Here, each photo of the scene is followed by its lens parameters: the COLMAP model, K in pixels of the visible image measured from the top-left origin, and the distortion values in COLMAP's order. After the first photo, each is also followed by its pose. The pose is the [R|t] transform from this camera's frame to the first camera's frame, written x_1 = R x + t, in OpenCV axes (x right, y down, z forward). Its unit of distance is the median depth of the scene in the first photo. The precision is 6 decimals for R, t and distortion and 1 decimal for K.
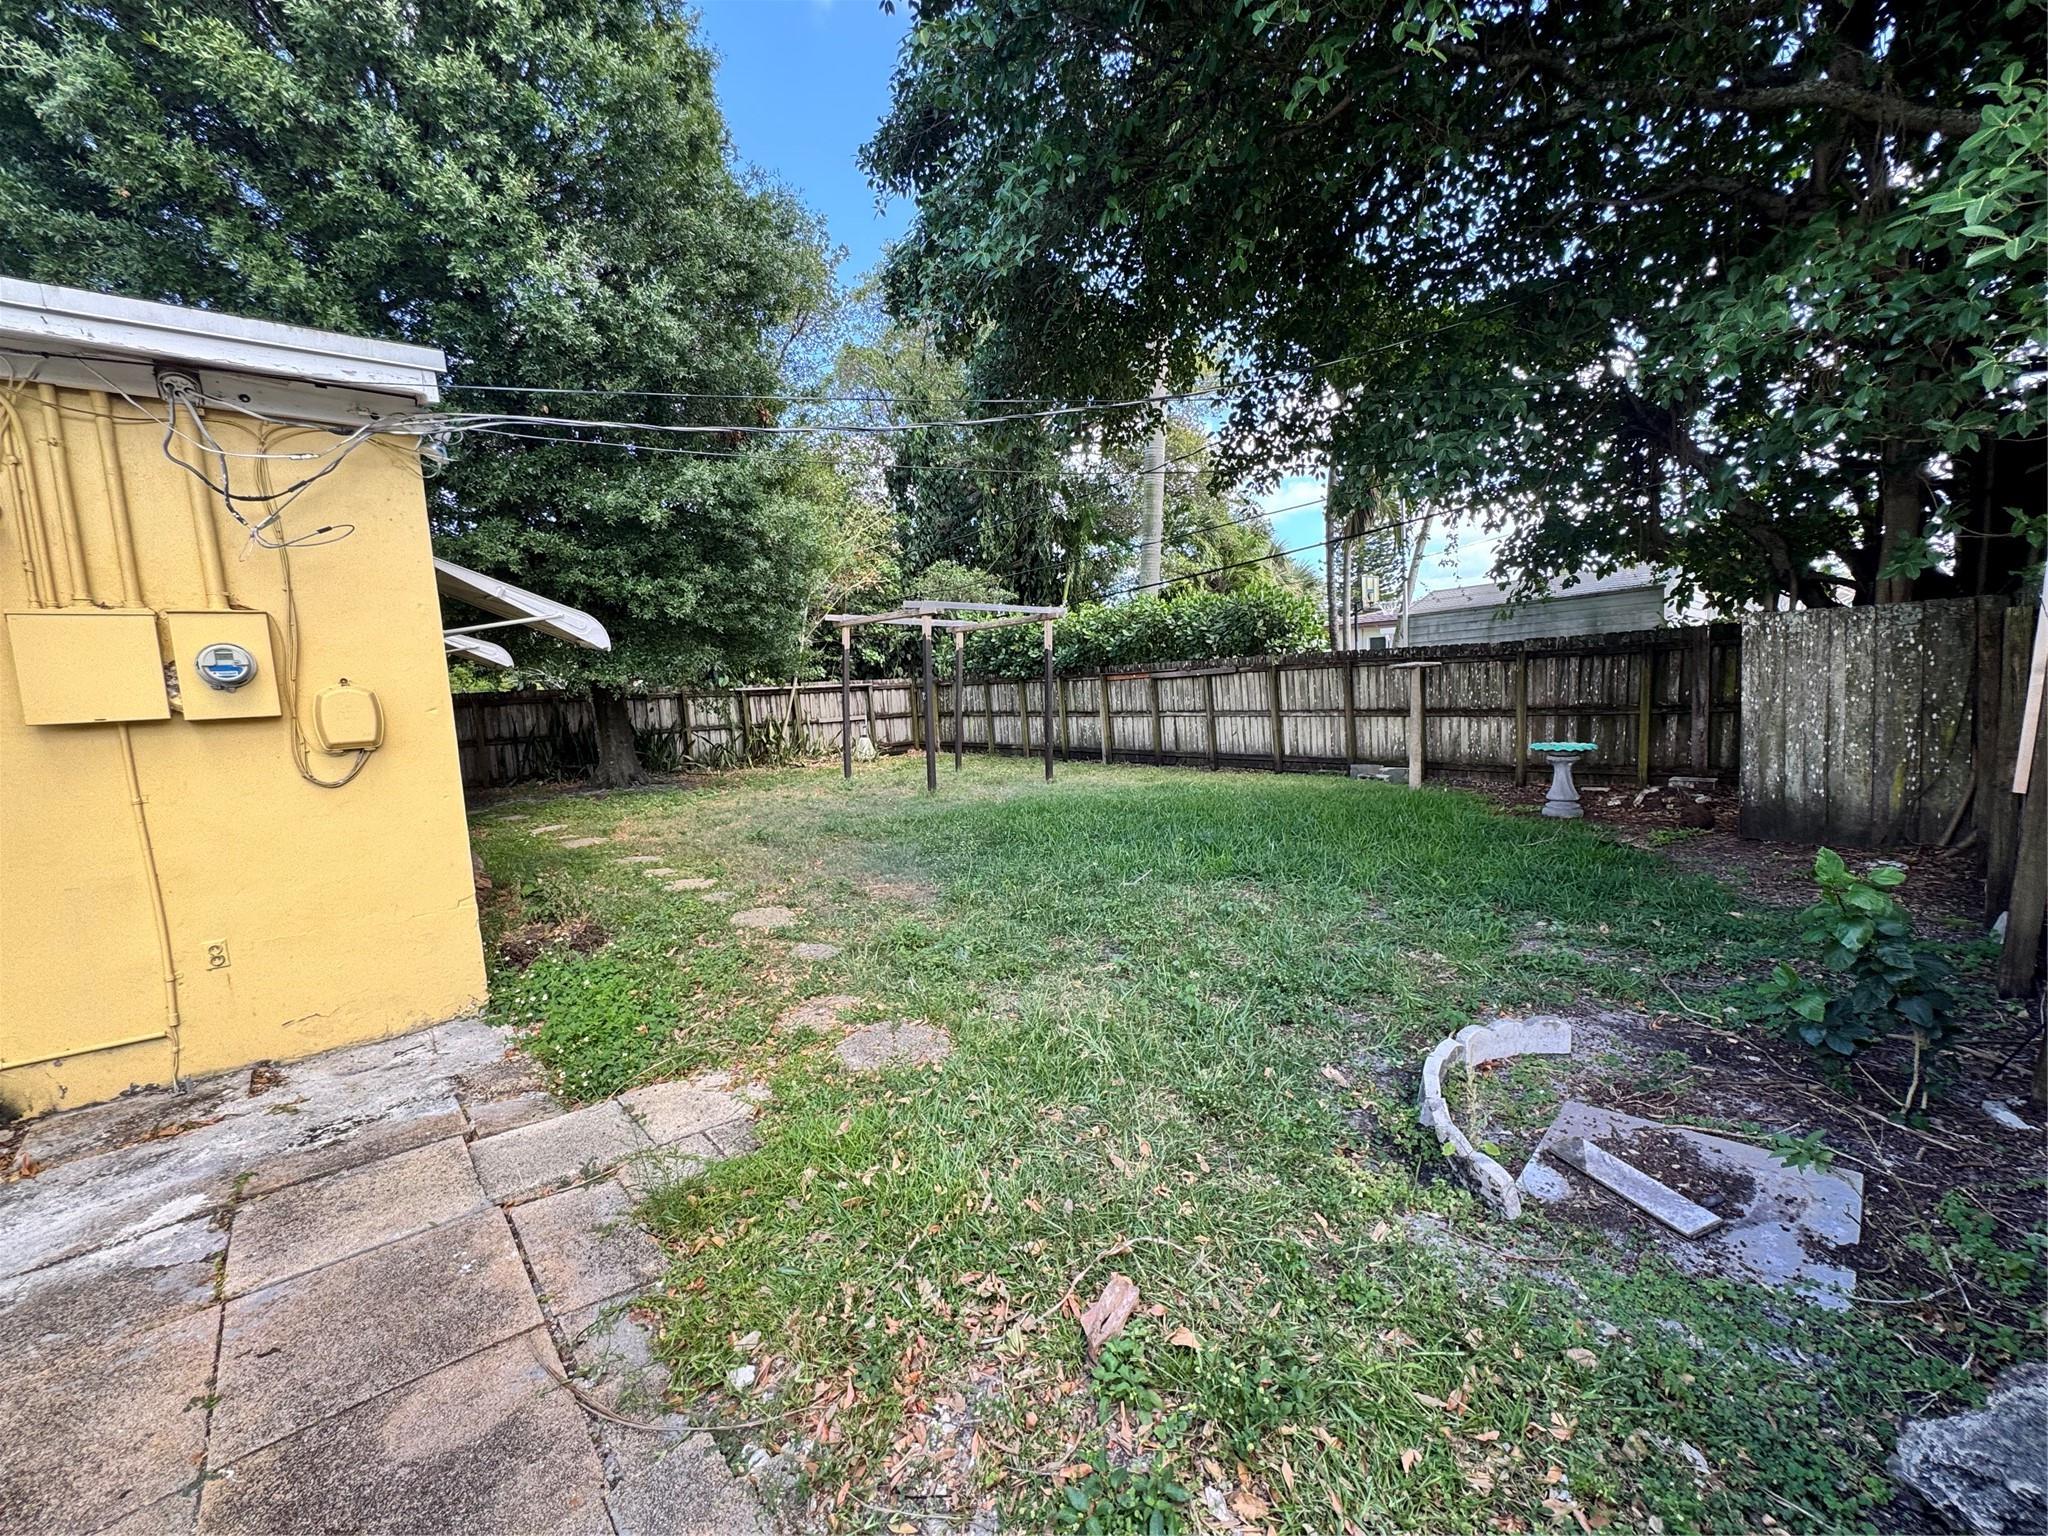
lens RADIAL K [[820.4, 0, 1024.0], [0, 820.4, 768.0], [0, 0, 1]] dist [-0.002335, -0.000123]
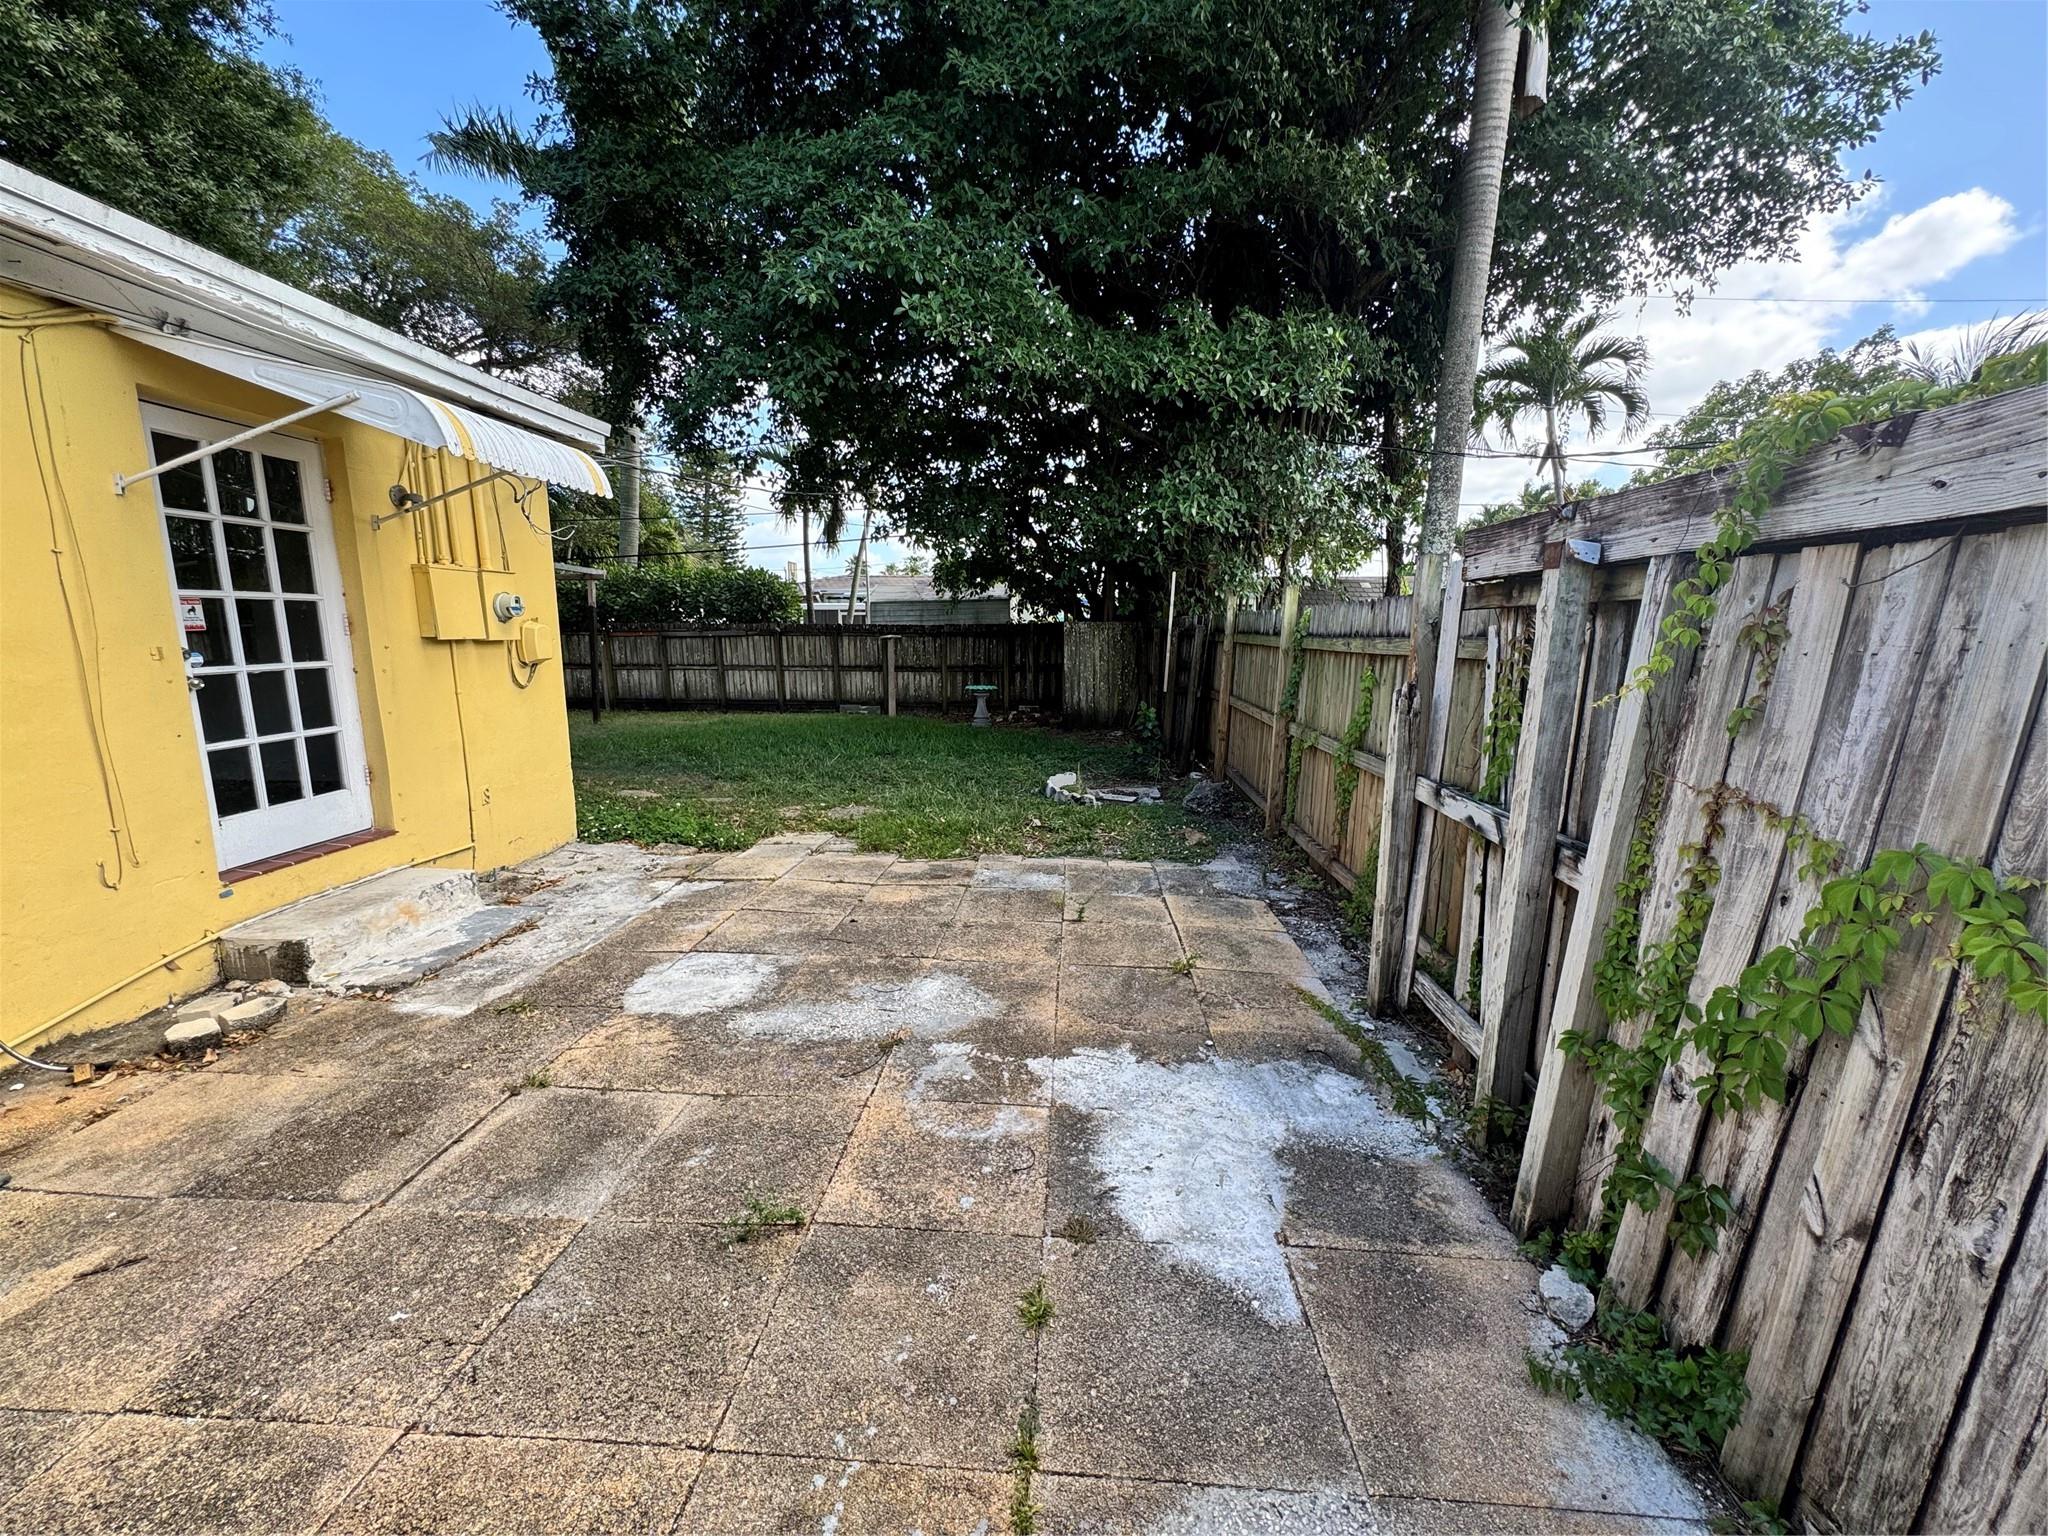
lens RADIAL K [[820.4, 0, 1024.0], [0, 820.4, 768.0], [0, 0, 1]] dist [-0.002335, -0.000123]
pose [[0.700274, -0.063799, 0.711018, -0.468607], [0.034143, 0.997852, 0.055909, 0.043429], [-0.713057, -0.014875, 0.700948, -0.269332]]
